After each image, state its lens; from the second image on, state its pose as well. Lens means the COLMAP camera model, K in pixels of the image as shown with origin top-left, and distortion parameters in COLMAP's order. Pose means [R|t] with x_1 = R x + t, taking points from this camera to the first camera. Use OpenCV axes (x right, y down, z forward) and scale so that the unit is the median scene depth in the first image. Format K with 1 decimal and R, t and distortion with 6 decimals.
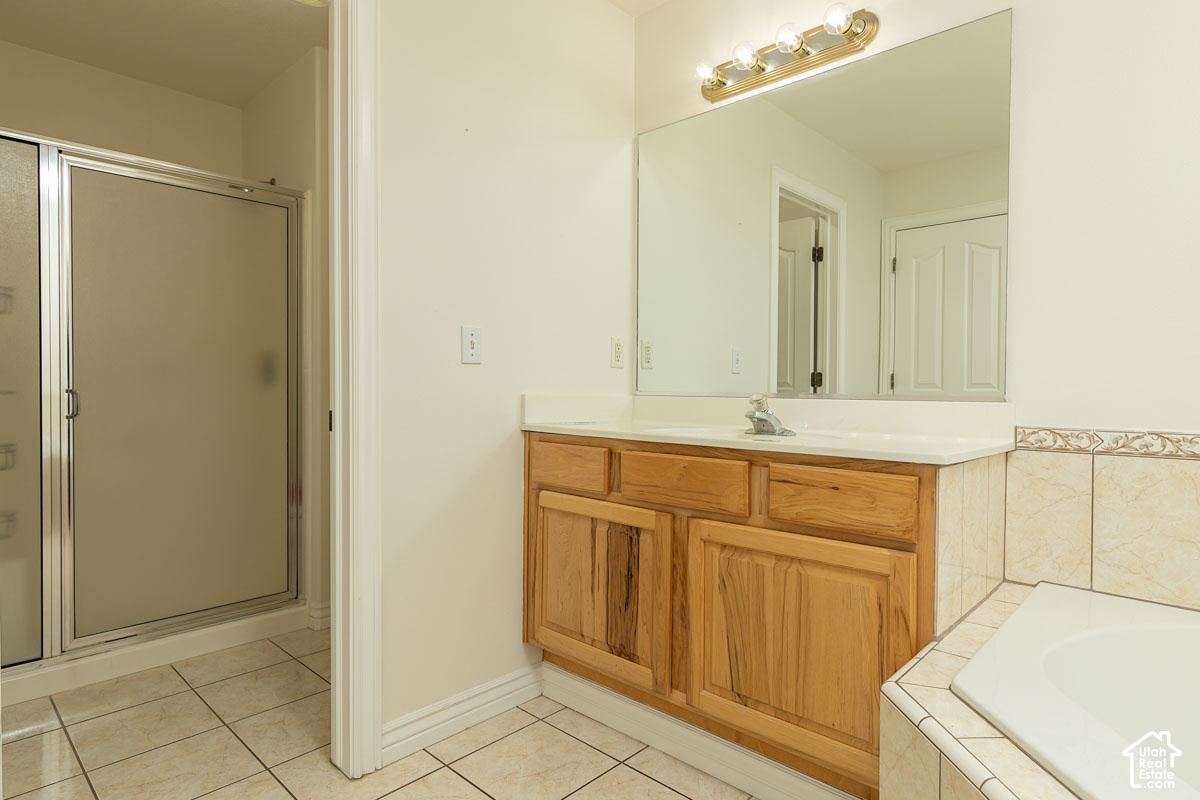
lens RADIAL K [[649.9, 0, 601.0], [0, 649.9, 396.0], [0, 0, 1]] dist [-0.002114, 0.000927]
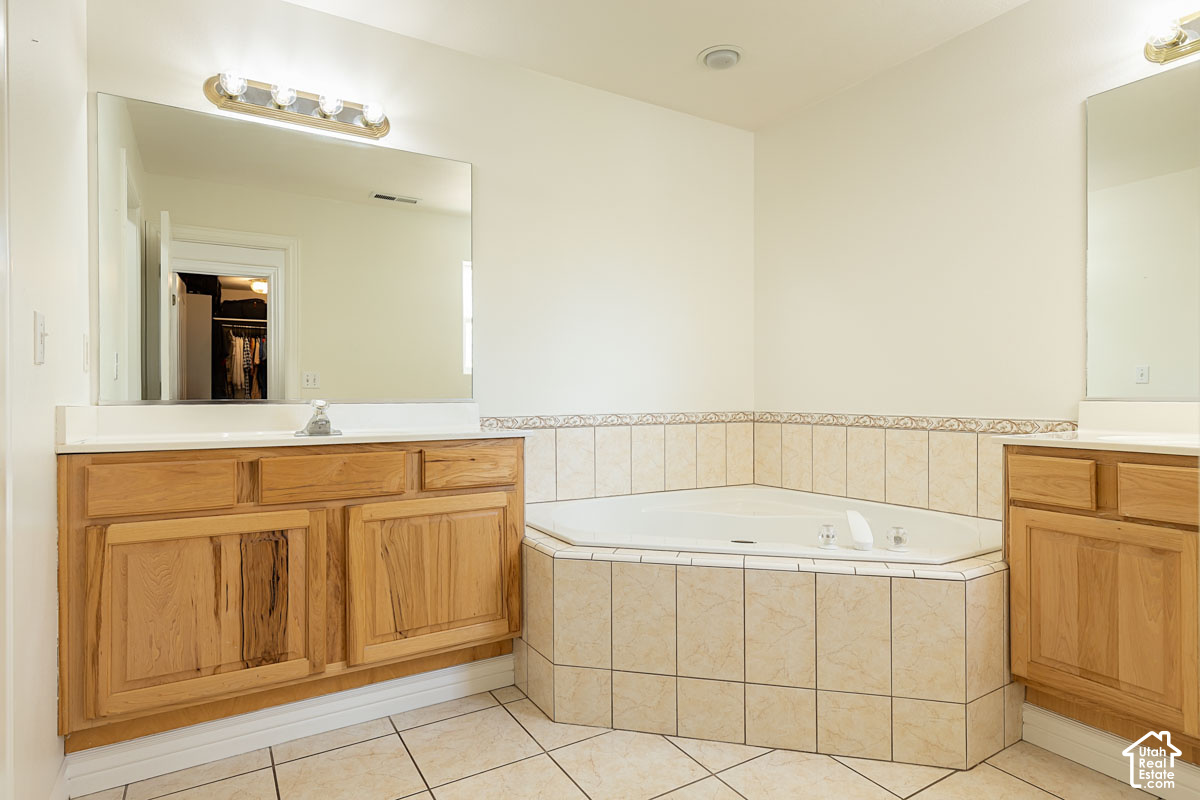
lens RADIAL K [[649.9, 0, 602.8], [0, 649.9, 395.7], [0, 0, 1]] dist [-0.002114, 0.000927]
pose [[0.263916, -0.005198, 0.964532, -0.813102], [0.018389, 0.999831, 0.000357, -0.003134], [-0.964370, 0.017642, 0.263967, 0.230470]]
